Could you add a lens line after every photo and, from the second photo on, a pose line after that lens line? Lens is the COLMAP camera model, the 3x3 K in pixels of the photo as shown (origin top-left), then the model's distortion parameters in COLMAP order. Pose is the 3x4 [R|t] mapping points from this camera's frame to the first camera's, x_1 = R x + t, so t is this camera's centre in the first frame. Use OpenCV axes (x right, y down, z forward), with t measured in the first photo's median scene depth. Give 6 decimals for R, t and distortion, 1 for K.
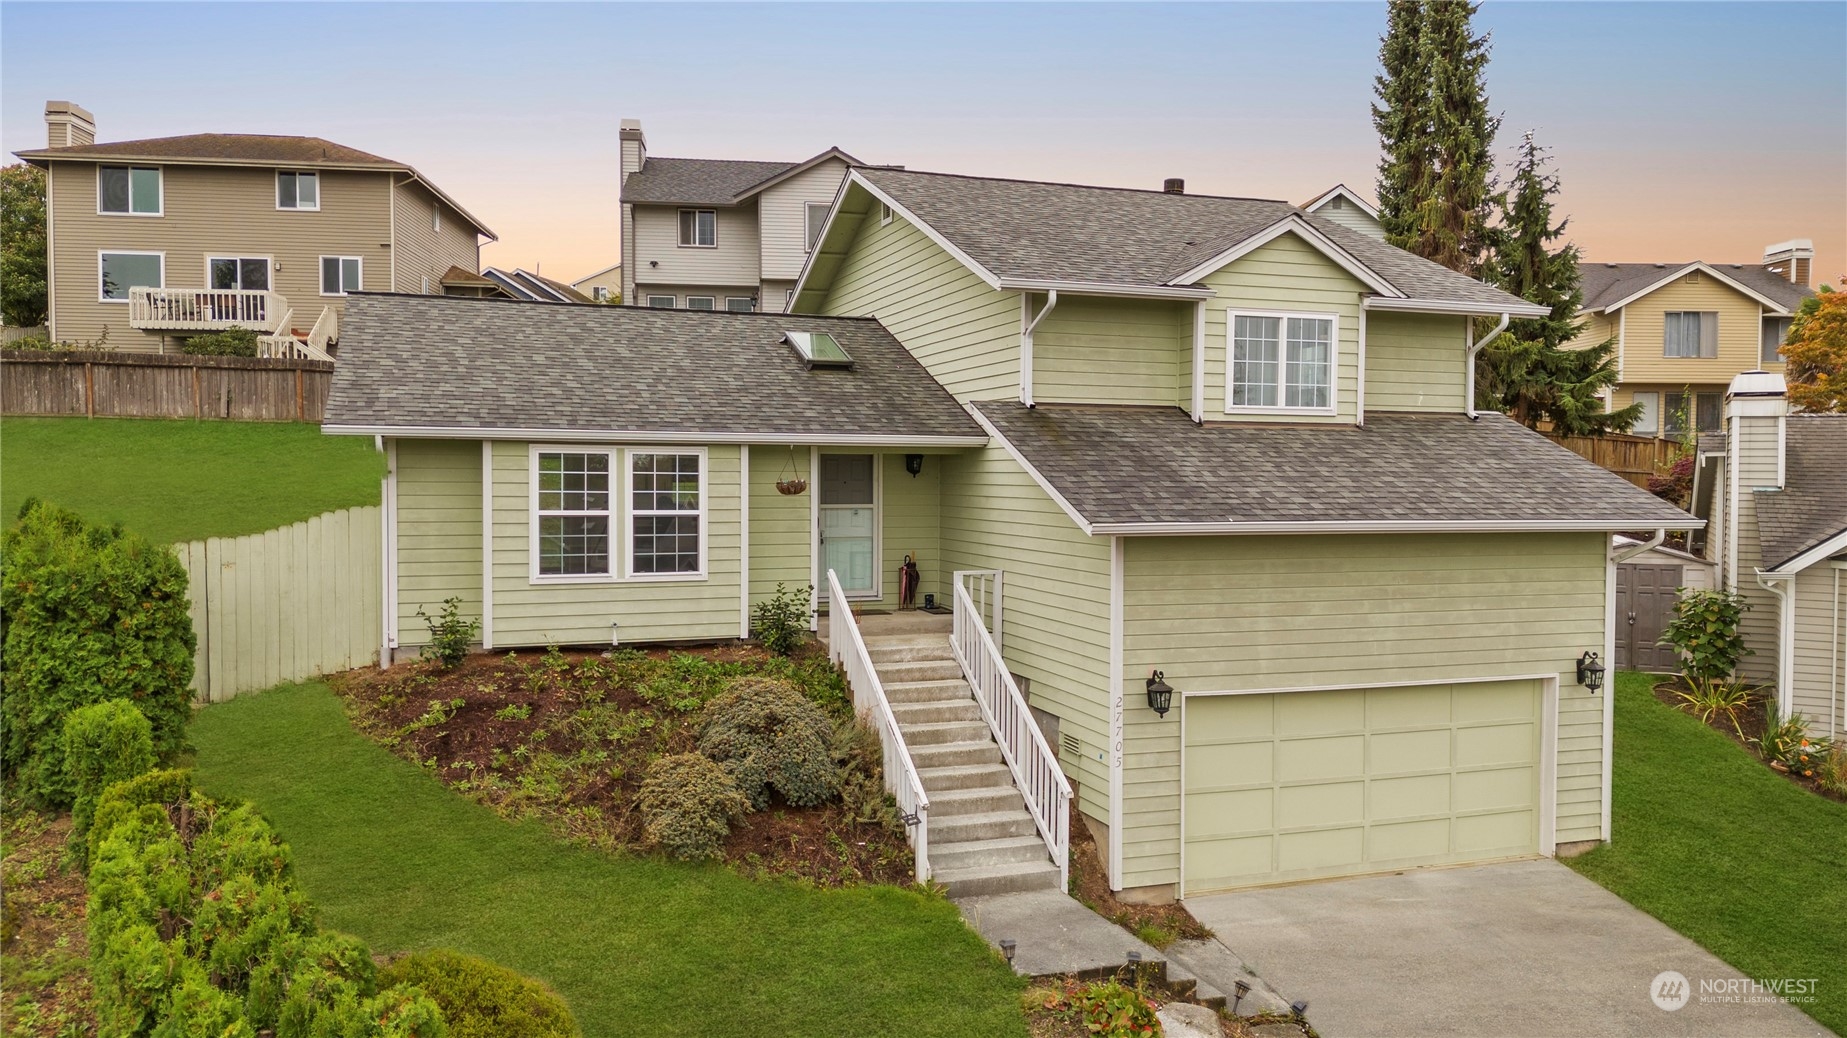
lens RADIAL K [[1339.6, 0, 929.5], [0, 1339.6, 520.5], [0, 0, 1]] dist [0.005755, 0.001102]
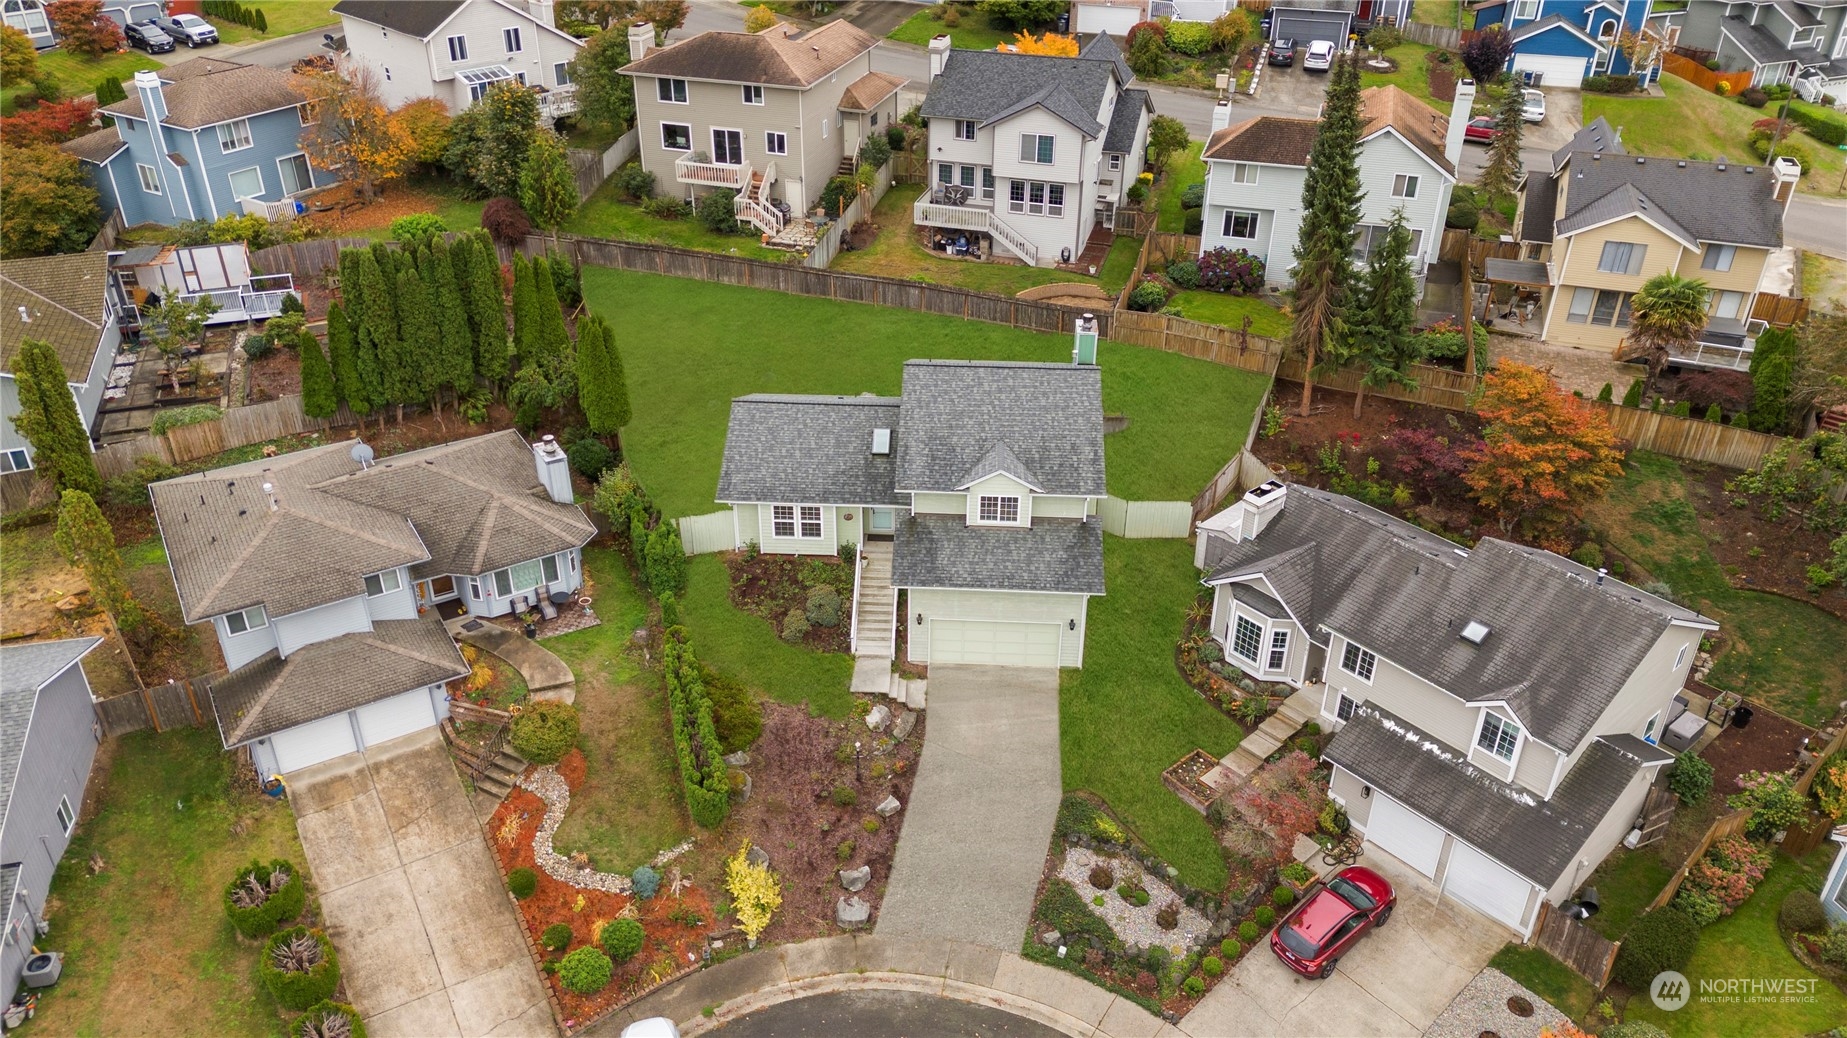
lens RADIAL K [[1339.6, 0, 921.4], [0, 1339.6, 516.4], [0, 0, 1]] dist [0.005755, 0.001102]
pose [[0.919523, 0.201850, -0.337244, 1.164181], [-0.011181, 0.871137, 0.490913, -1.638361], [0.392877, -0.447636, 0.803287, -1.540915]]
